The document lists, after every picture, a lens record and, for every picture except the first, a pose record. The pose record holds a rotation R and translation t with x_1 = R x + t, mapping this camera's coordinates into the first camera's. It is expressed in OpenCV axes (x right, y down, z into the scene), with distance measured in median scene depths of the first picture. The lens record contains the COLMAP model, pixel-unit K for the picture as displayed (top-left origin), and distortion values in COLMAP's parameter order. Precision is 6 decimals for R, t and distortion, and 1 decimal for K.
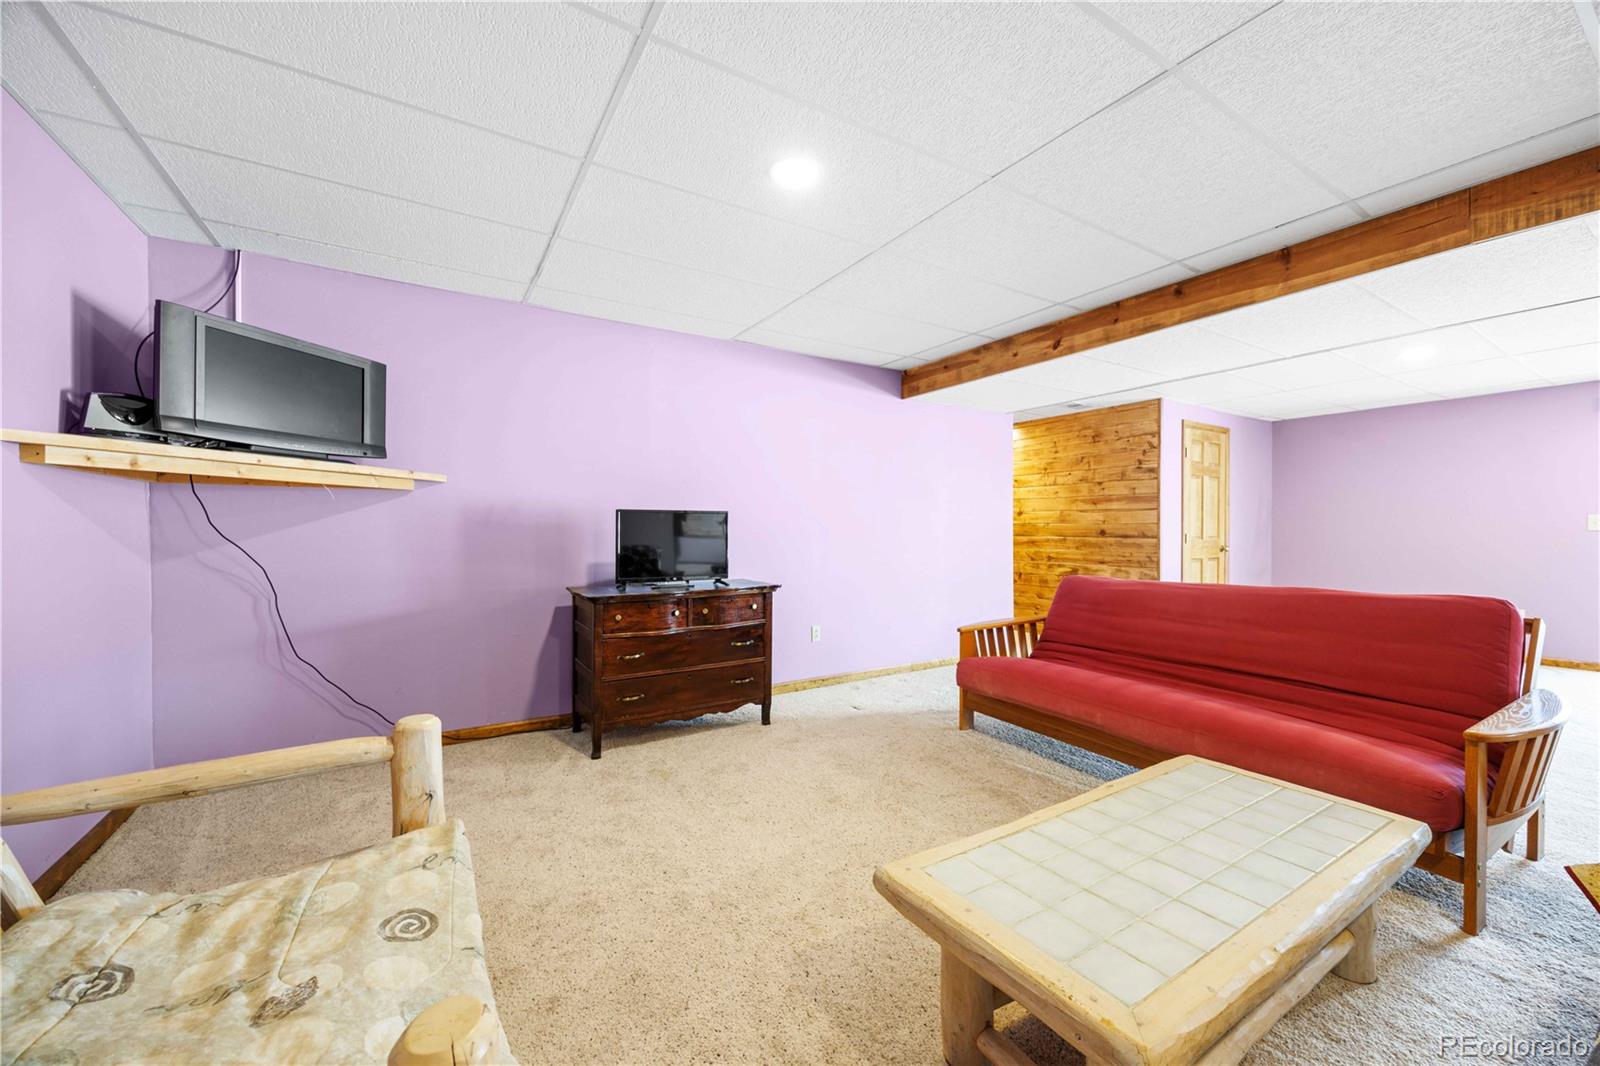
lens RADIAL K [[612.4, 0, 800.4], [0, 612.4, 530.9], [0, 0, 1]] dist [-0.009917, 0.001296]
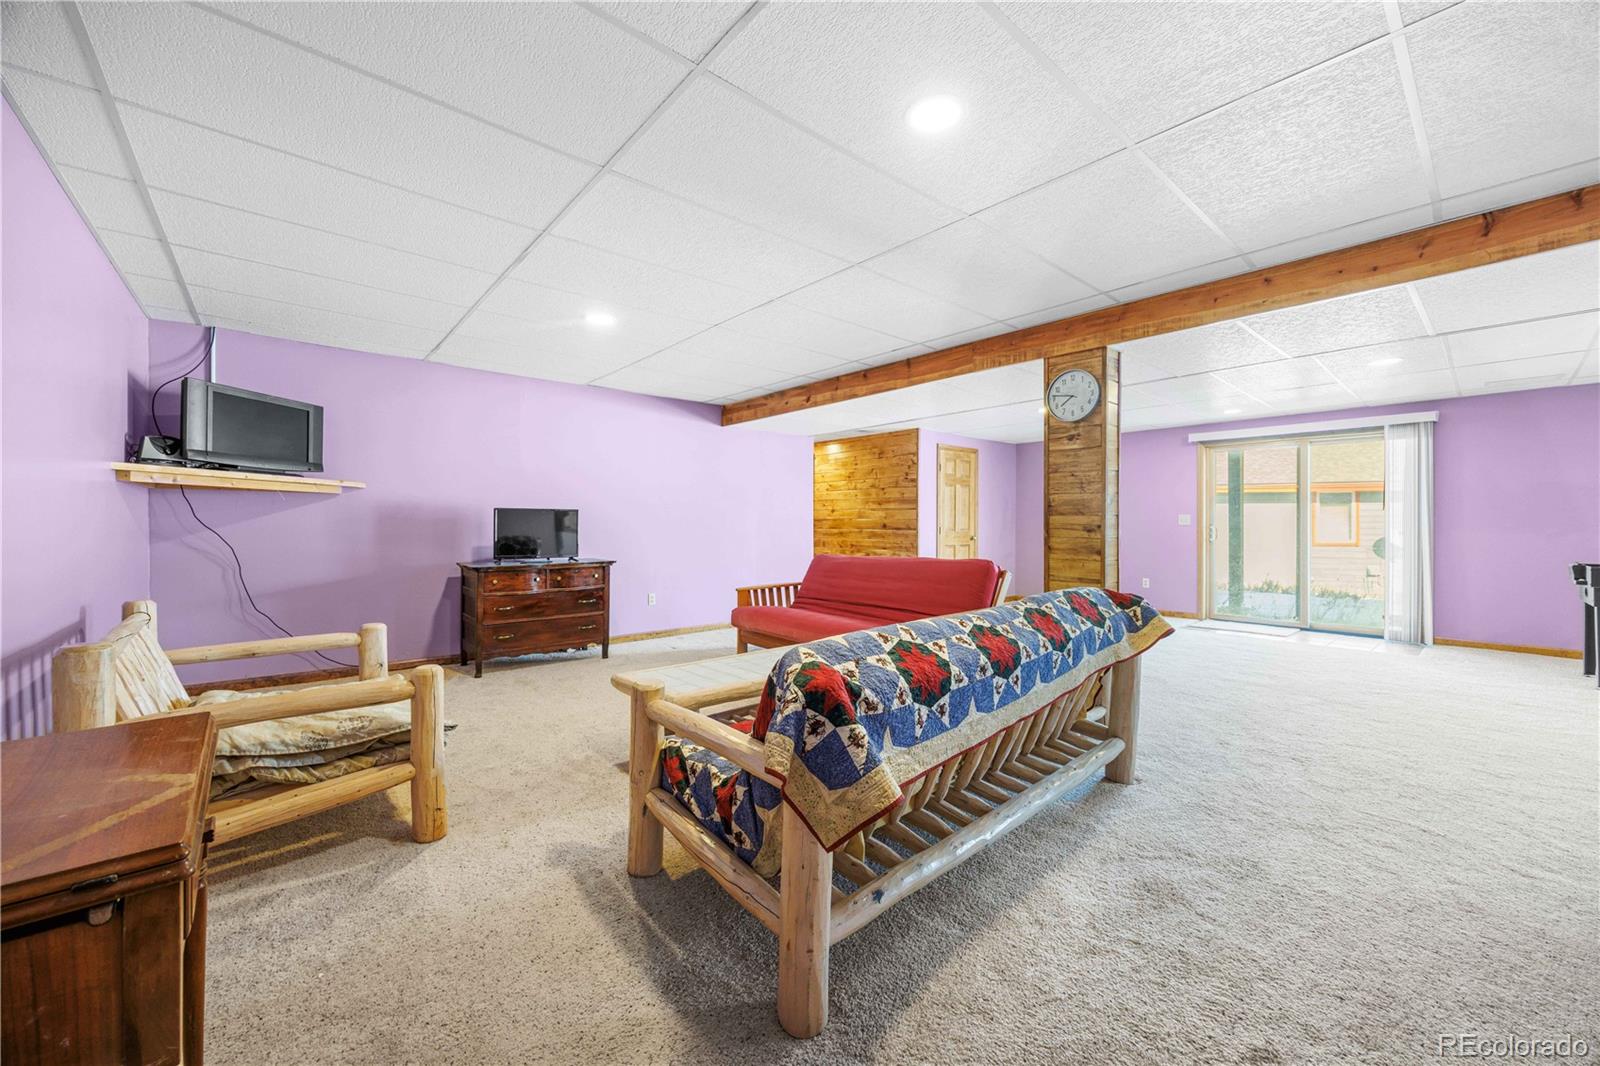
lens RADIAL K [[612.4, 0, 802.5], [0, 612.4, 525.5], [0, 0, 1]] dist [-0.009917, 0.001296]
pose [[0.987160, 0.002371, 0.159715, 0.183765], [-0.002499, 0.999997, 0.000596, 0.003220], [-0.159713, -0.000987, 0.987163, -0.527624]]
